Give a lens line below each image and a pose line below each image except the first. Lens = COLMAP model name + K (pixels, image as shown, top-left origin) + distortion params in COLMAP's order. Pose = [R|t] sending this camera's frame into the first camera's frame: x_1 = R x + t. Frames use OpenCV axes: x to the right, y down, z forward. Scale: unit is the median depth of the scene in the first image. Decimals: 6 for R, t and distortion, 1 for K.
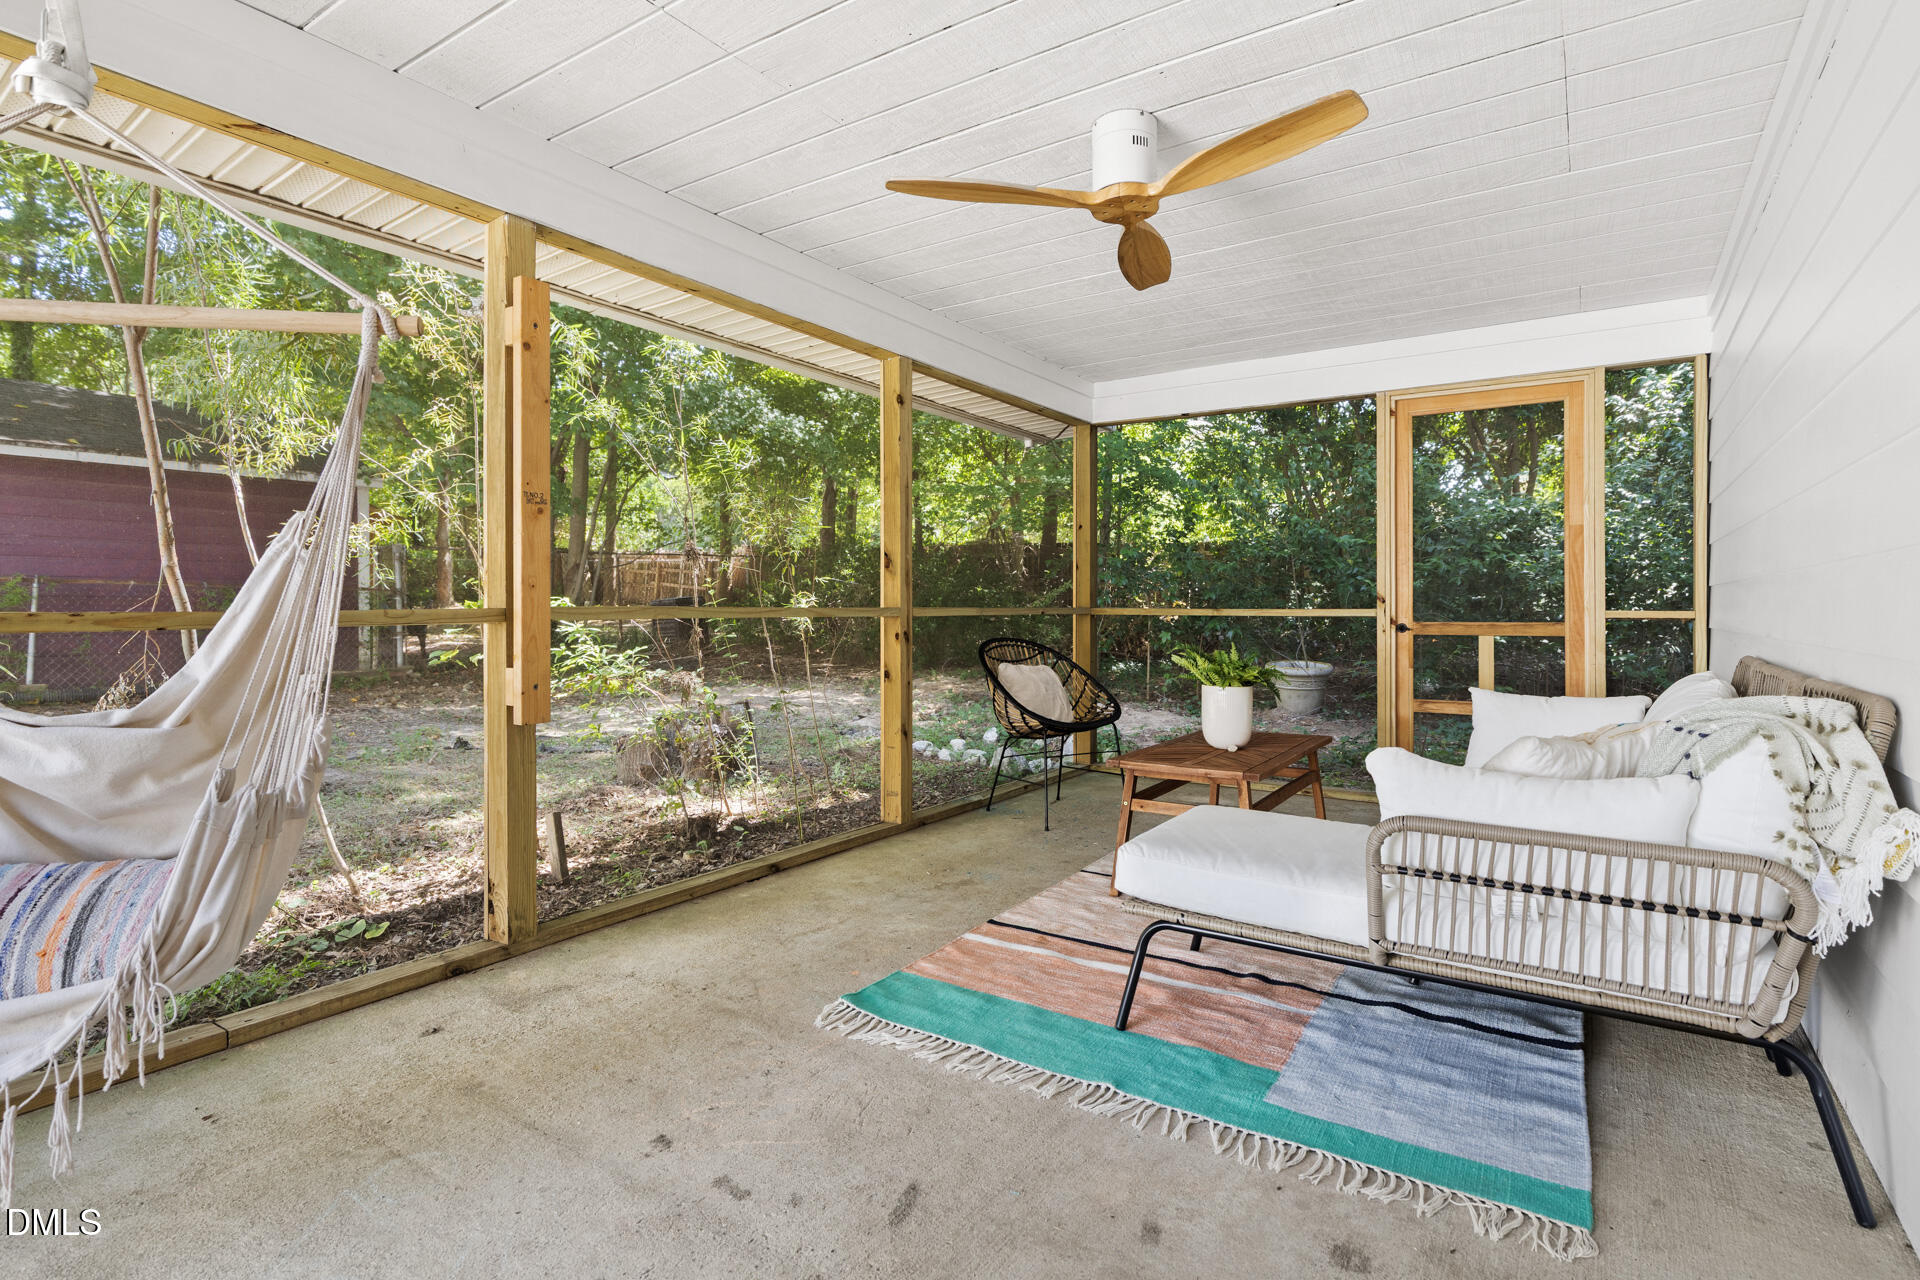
lens RADIAL K [[947.2, 0, 962.3], [0, 947.2, 625.1], [0, 0, 1]] dist [-0.000542, 0.000047]
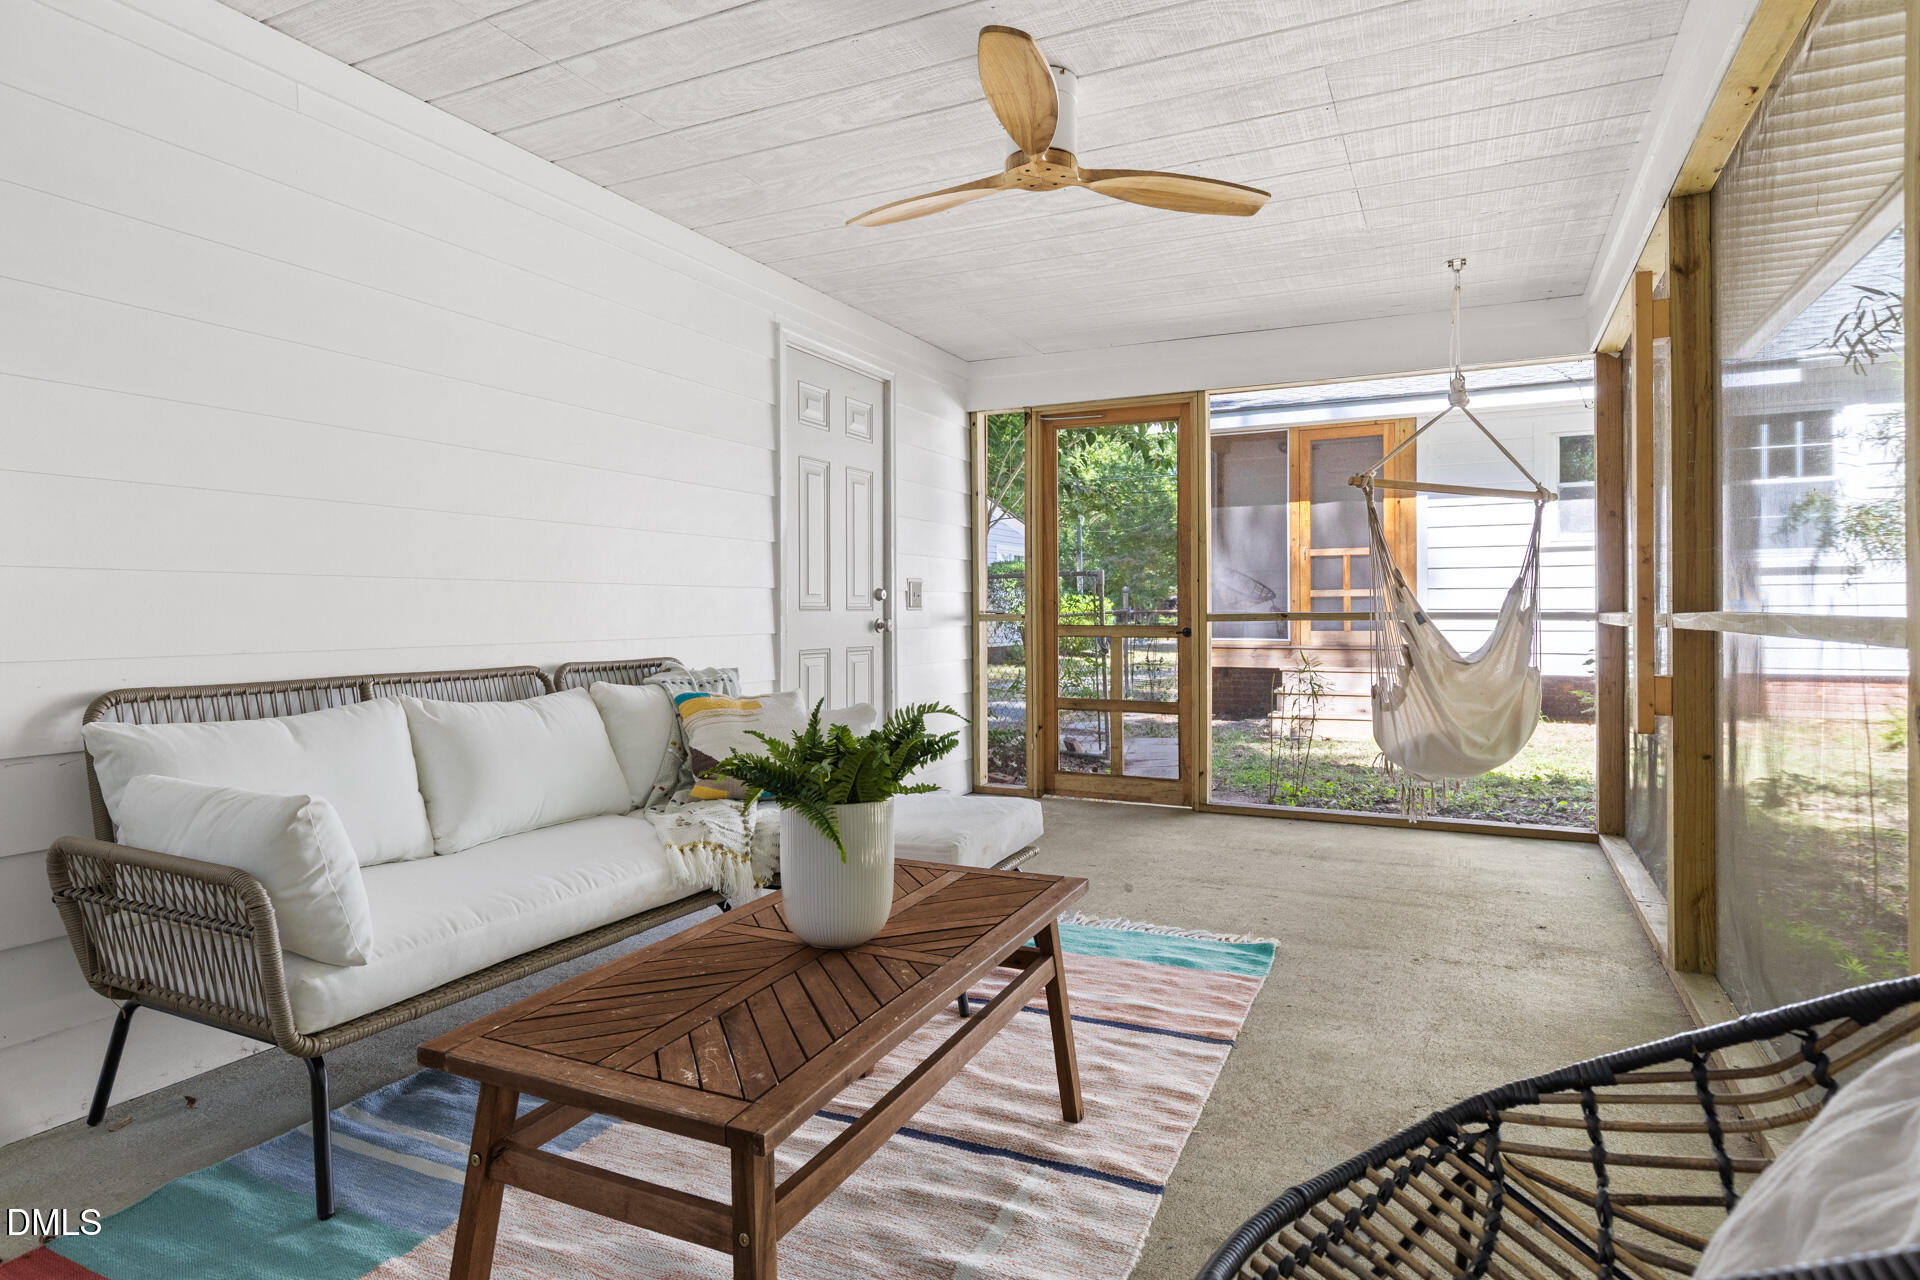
lens RADIAL K [[1068.7, 0, 957.1], [0, 1068.7, 630.0], [0, 0, 1]] dist [-0.000625, -0.000064]
pose [[-0.988878, 0.006657, -0.148580, 0.241846], [0.002048, 0.999513, 0.031152, -0.020122], [0.148715, 0.030502, -0.988410, 1.192257]]
